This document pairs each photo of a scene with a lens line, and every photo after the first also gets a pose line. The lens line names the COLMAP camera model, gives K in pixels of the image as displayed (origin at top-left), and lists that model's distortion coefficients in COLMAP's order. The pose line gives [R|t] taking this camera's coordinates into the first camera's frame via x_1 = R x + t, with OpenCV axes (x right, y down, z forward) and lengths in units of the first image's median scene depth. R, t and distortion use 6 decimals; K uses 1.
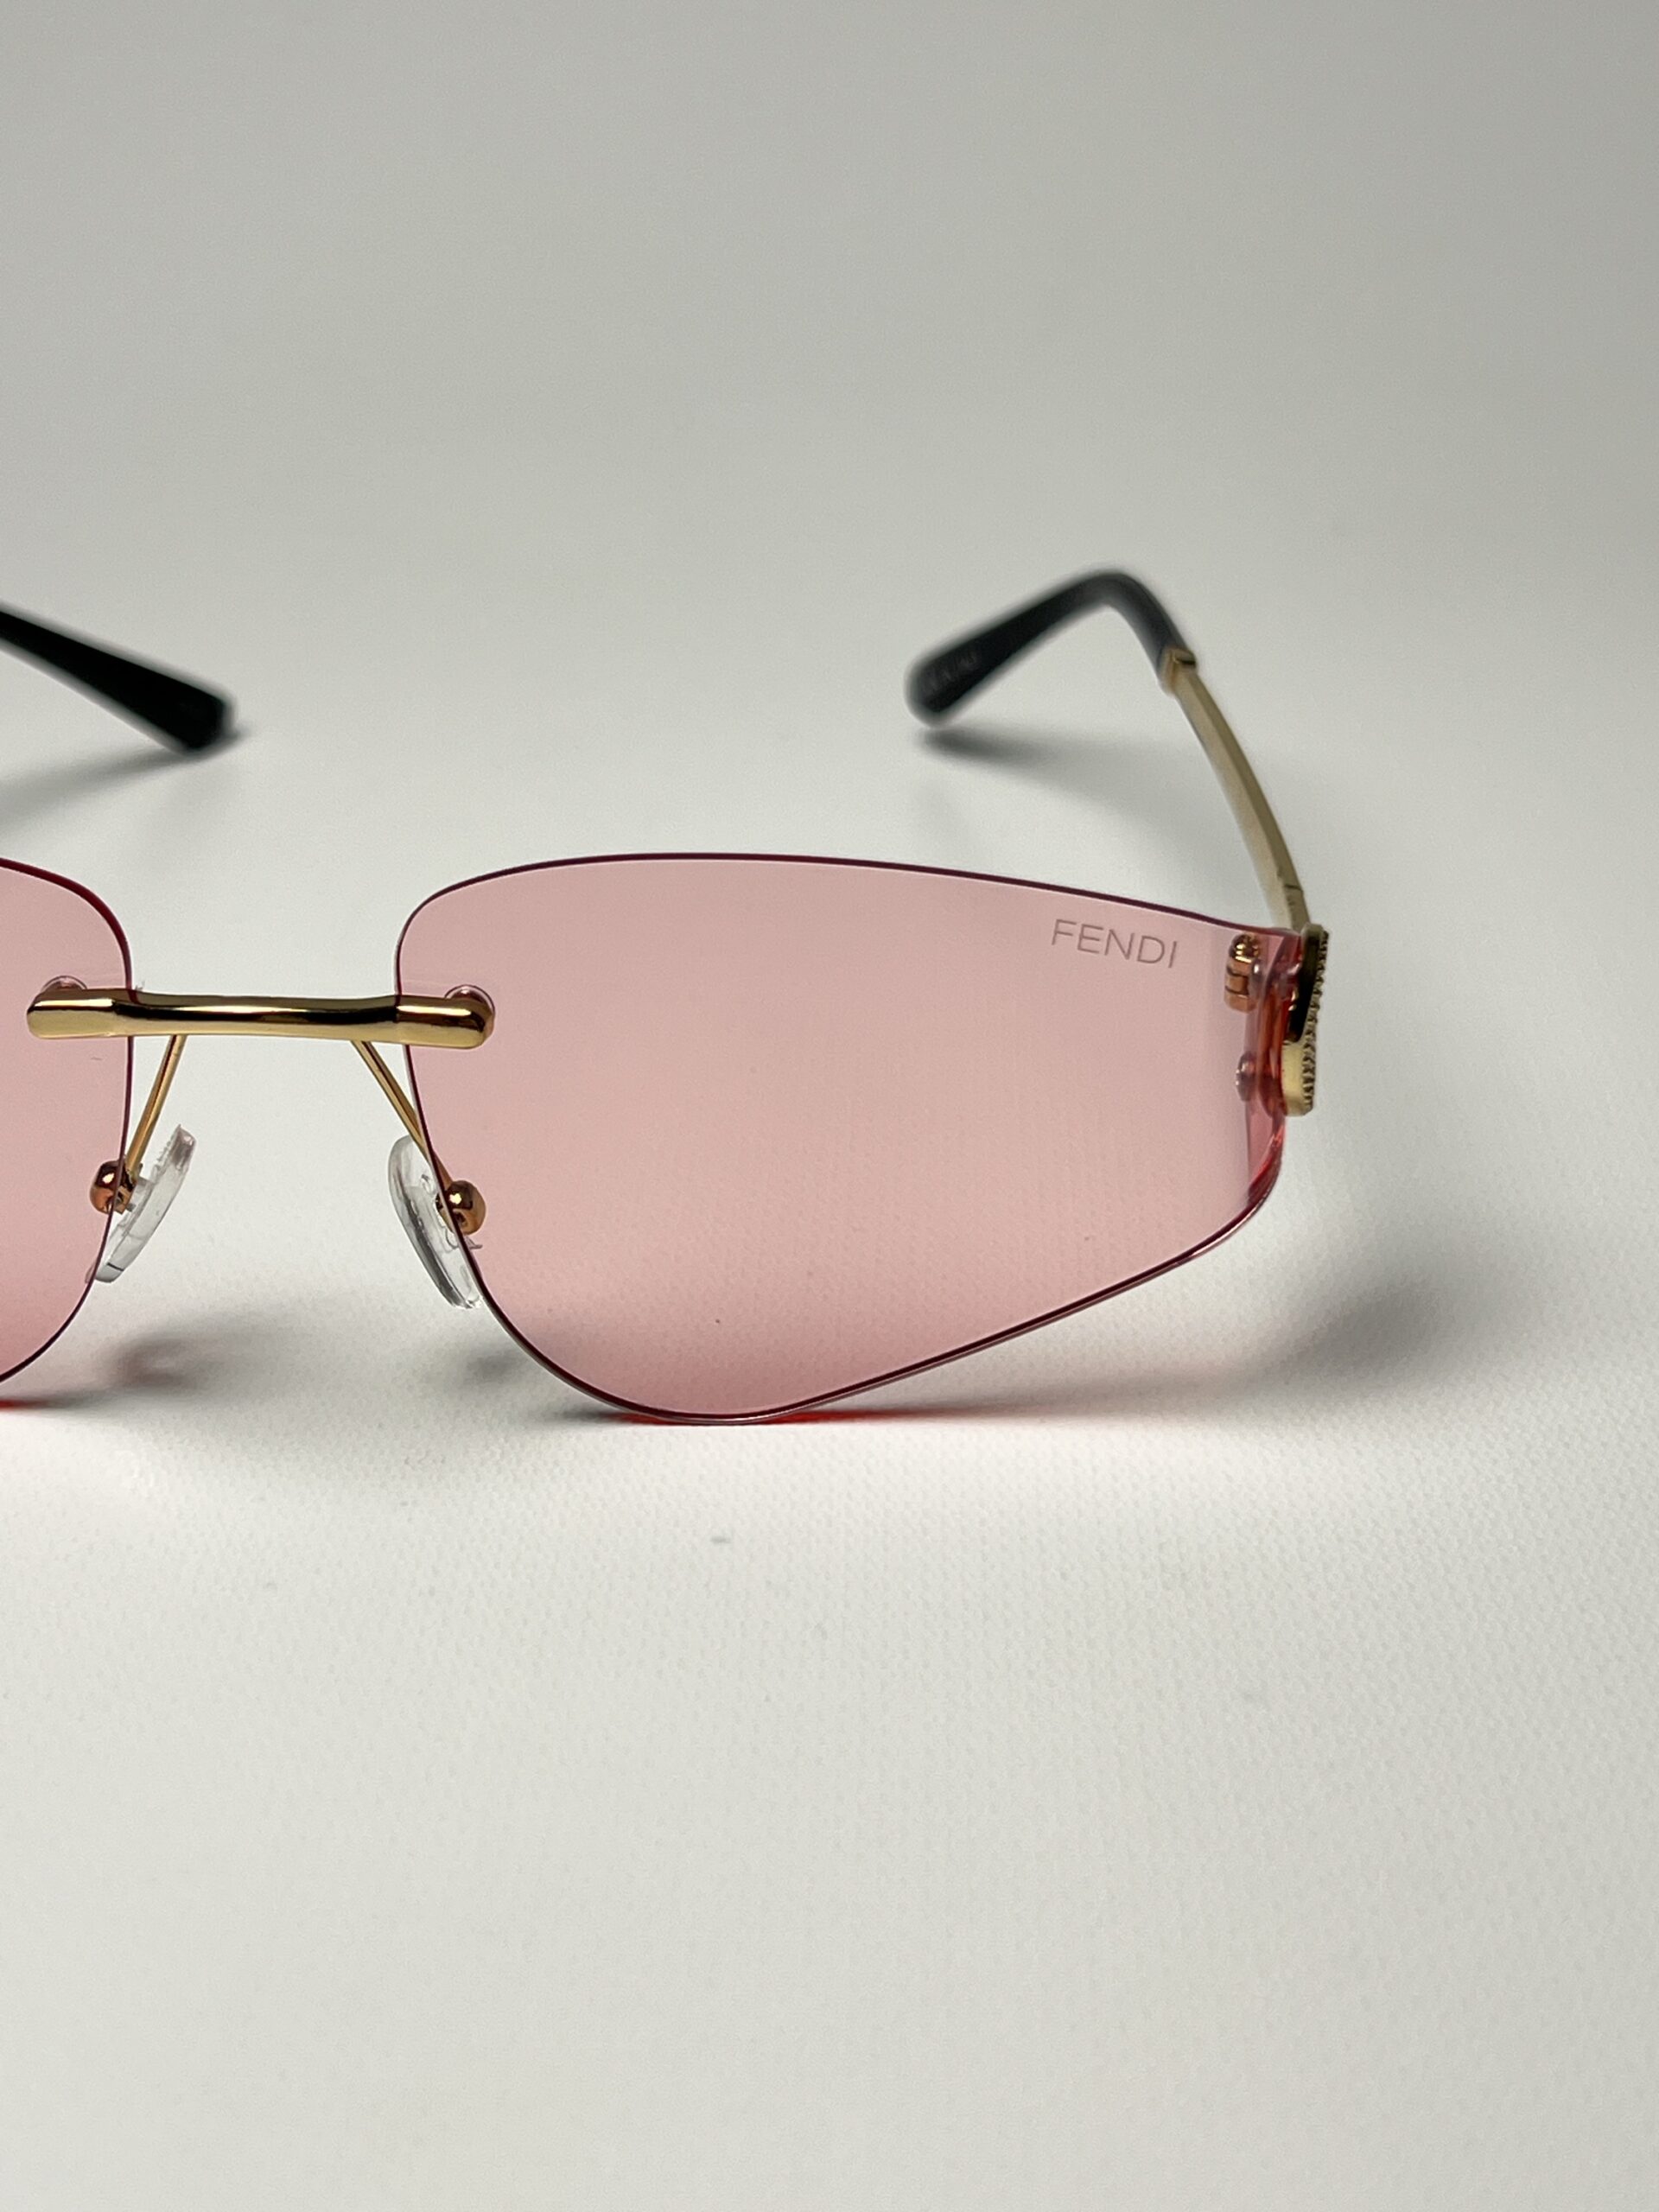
lens RADIAL K [[3464.2, 0, 829.5], [0, 3464.2, 1106.0], [0, 0, 1]] dist [0.219218, -0.054309]
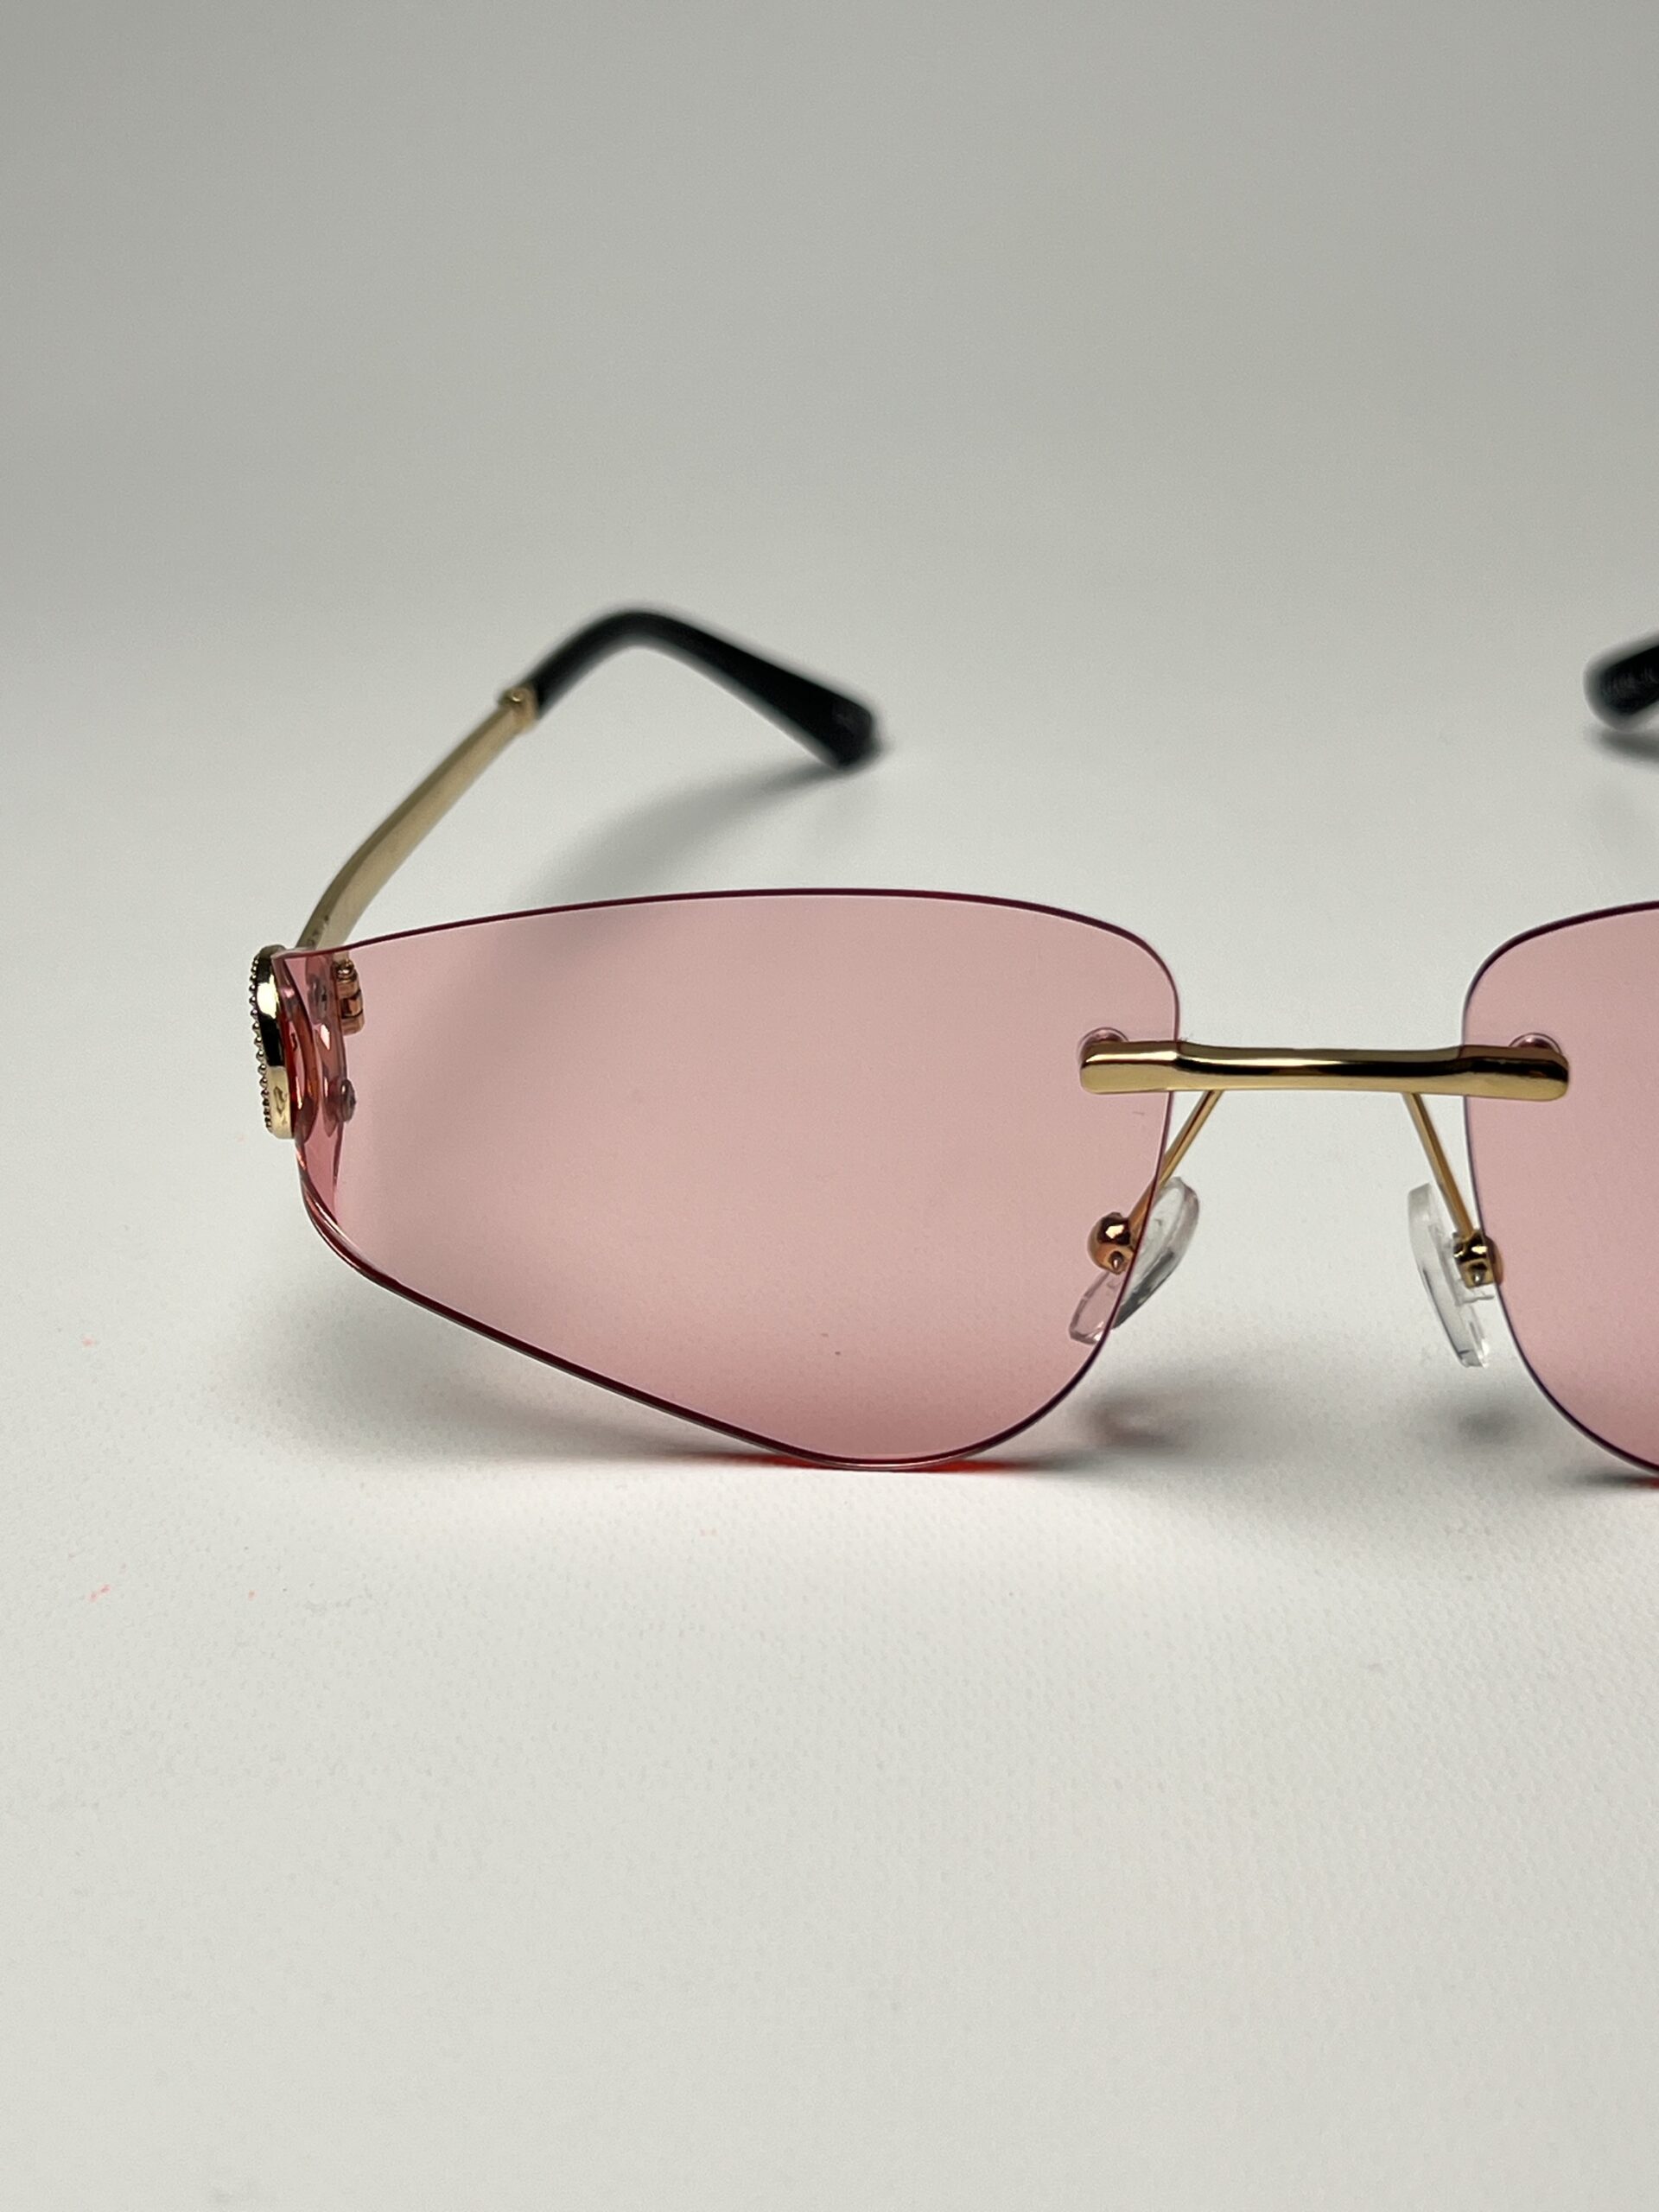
lens RADIAL K [[3464.2, 0, 829.5], [0, 3464.2, 1106.0], [0, 0, 1]] dist [0.219218, -0.054309]
pose [[0.999939, -0.008180, -0.007486, -0.282440], [0.008272, 0.999891, 0.012267, -0.027587], [0.007385, -0.012329, 0.999897, 0.039810]]
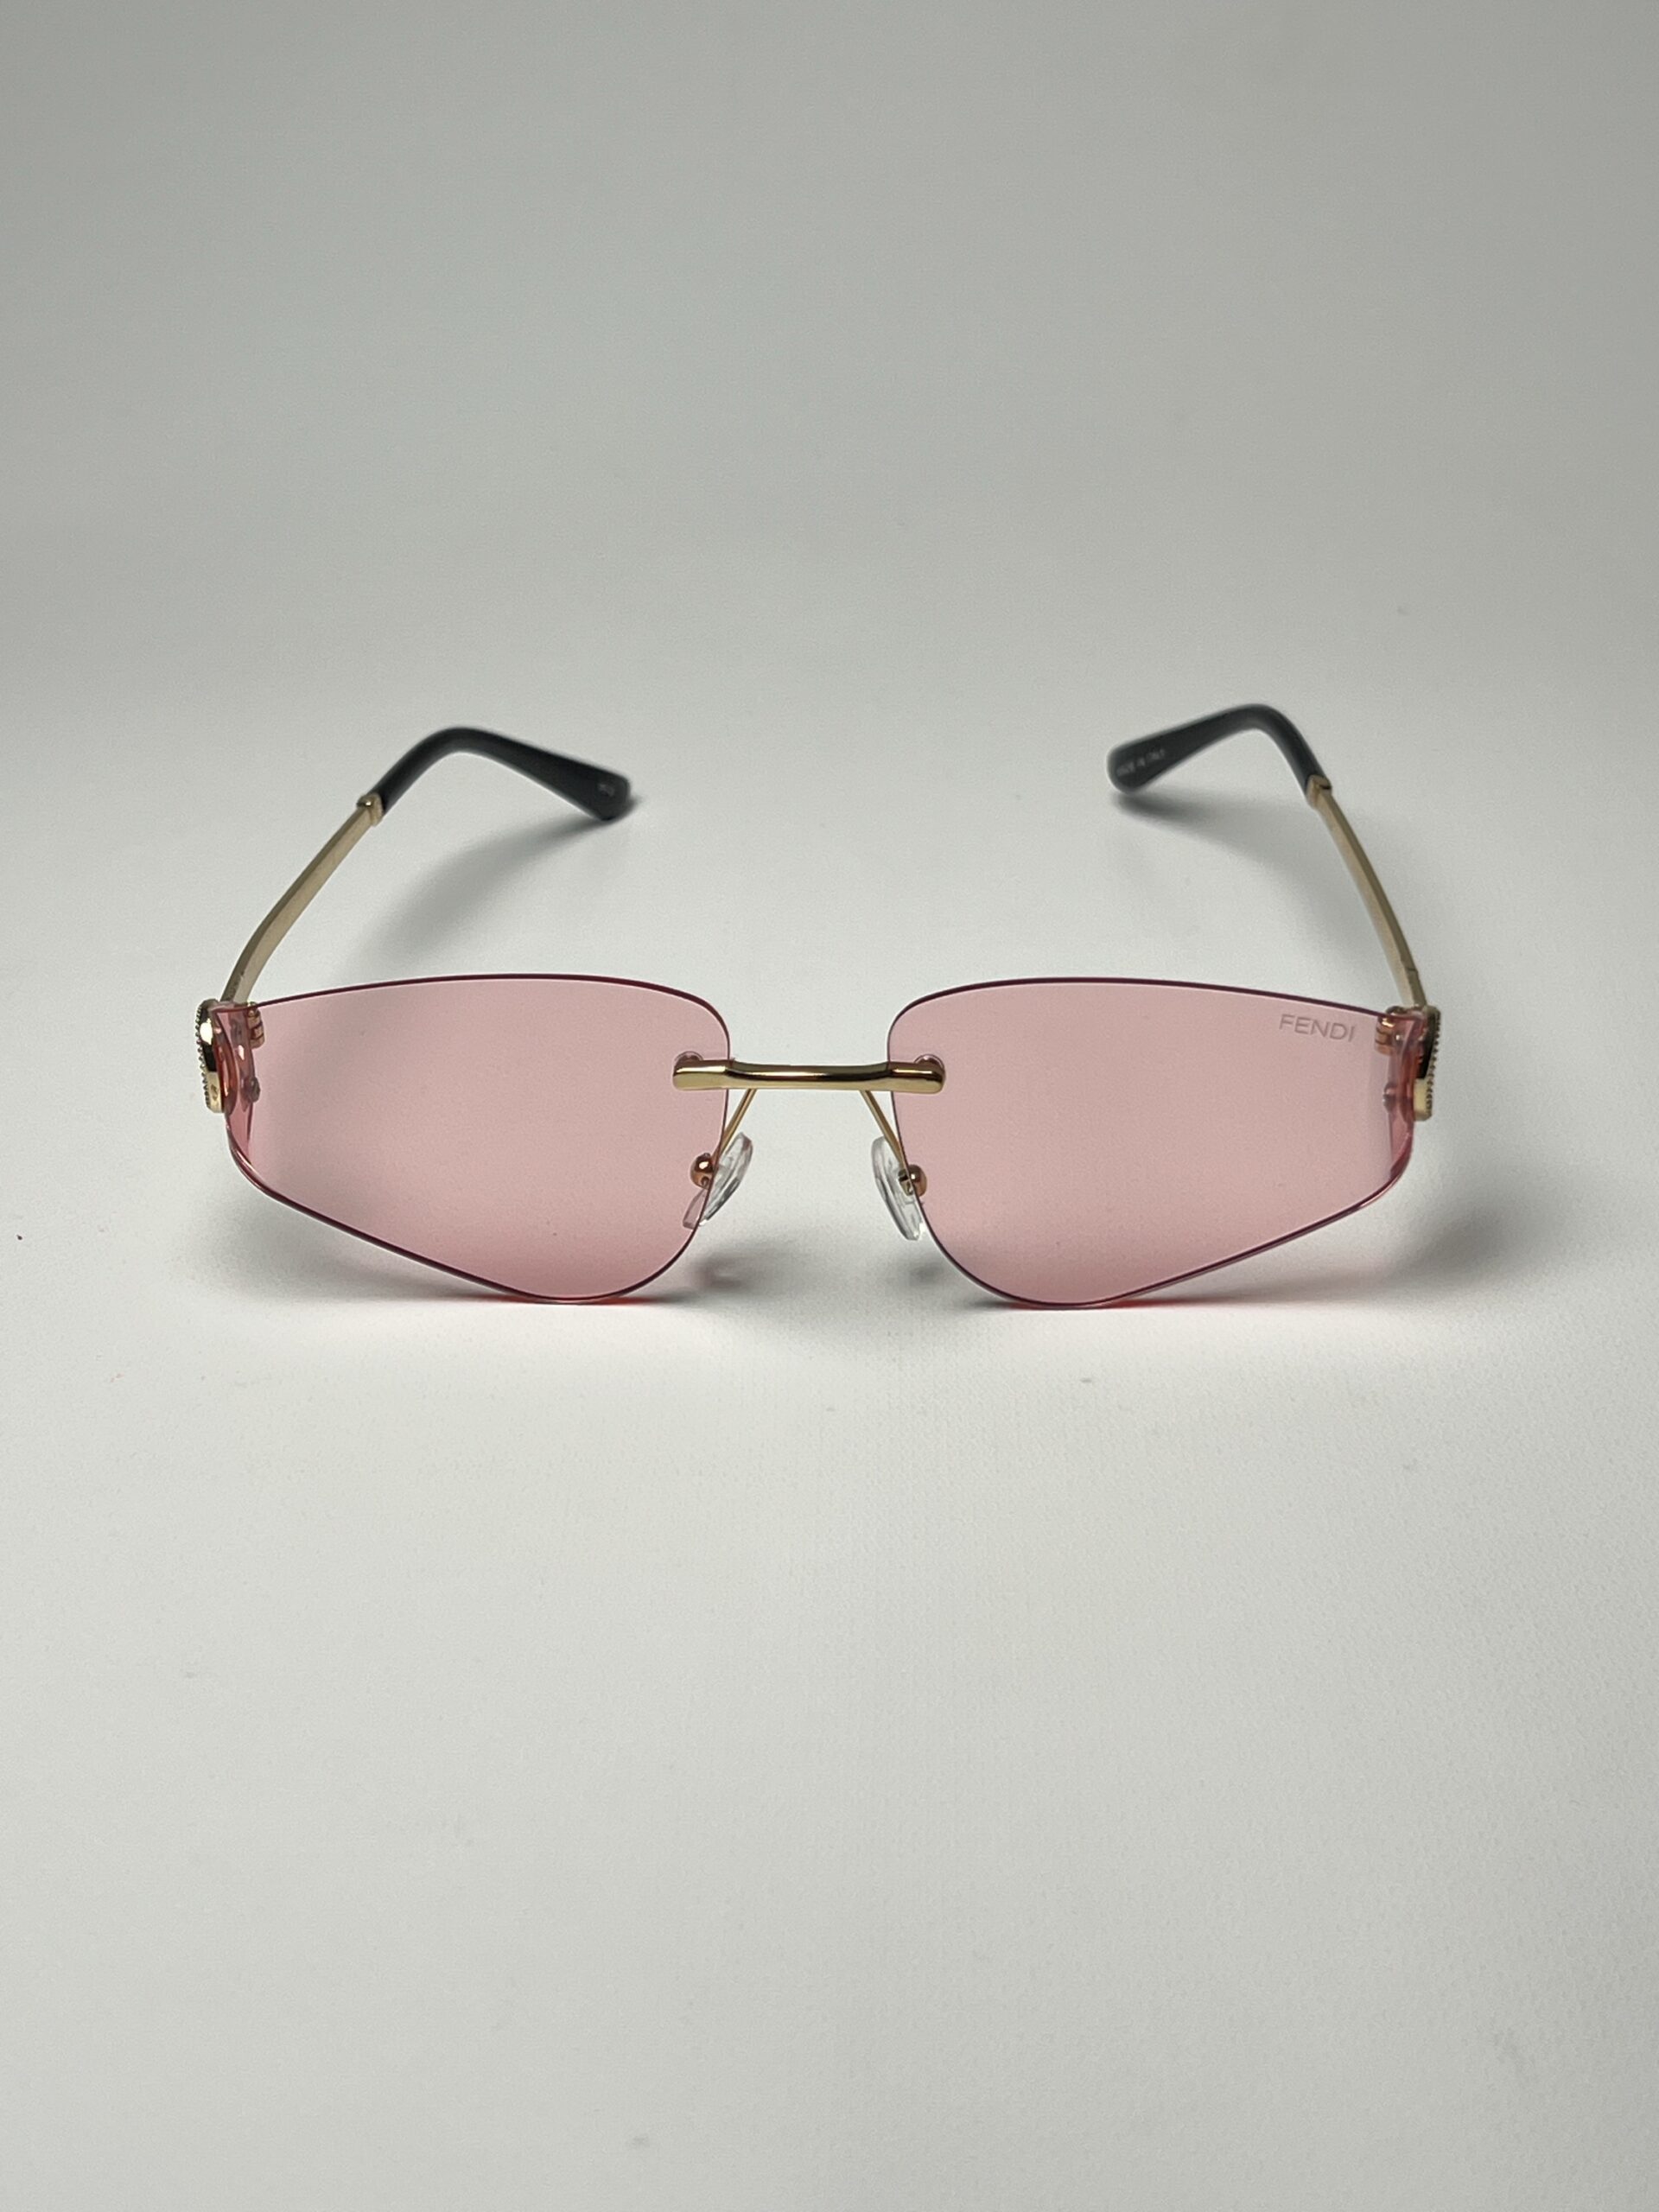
lens RADIAL K [[3464.2, 0, 829.5], [0, 3464.2, 1106.0], [0, 0, 1]] dist [0.219218, -0.054309]
pose [[0.999872, -0.014996, 0.005552, -0.157608], [0.014610, 0.997839, 0.064068, -0.115106], [-0.006501, -0.063979, 0.997930, -0.660900]]
